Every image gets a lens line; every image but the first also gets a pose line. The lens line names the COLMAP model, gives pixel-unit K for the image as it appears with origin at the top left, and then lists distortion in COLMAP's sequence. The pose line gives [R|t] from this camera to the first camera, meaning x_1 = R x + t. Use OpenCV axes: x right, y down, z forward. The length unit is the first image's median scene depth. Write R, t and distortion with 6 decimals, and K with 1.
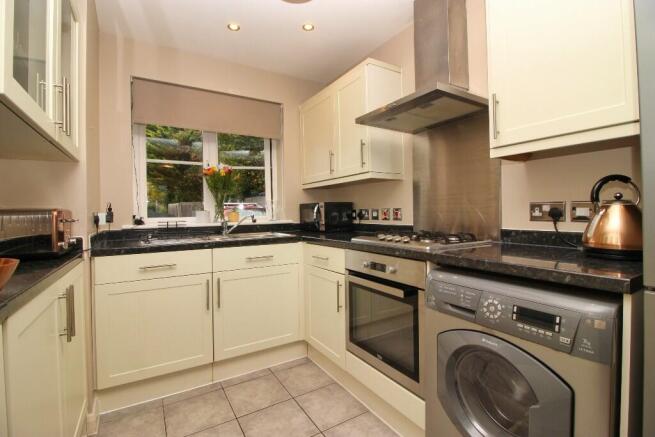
lens RADIAL K [[304.0, 0, 327.4], [0, 304.0, 216.0], [0, 0, 1]] dist [-0.020681, 0.000092]
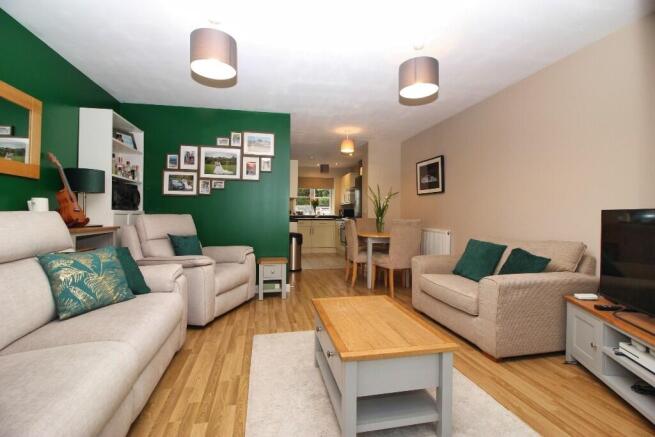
lens RADIAL K [[304.0, 0, 327.8], [0, 304.0, 217.0], [0, 0, 1]] dist [-0.020681, 0.000092]
pose [[0.330761, 0.005004, 0.943701, -3.420799], [-0.010007, 0.999948, -0.001795, 0.054085], [-0.943662, -0.008850, 0.330793, -0.121769]]
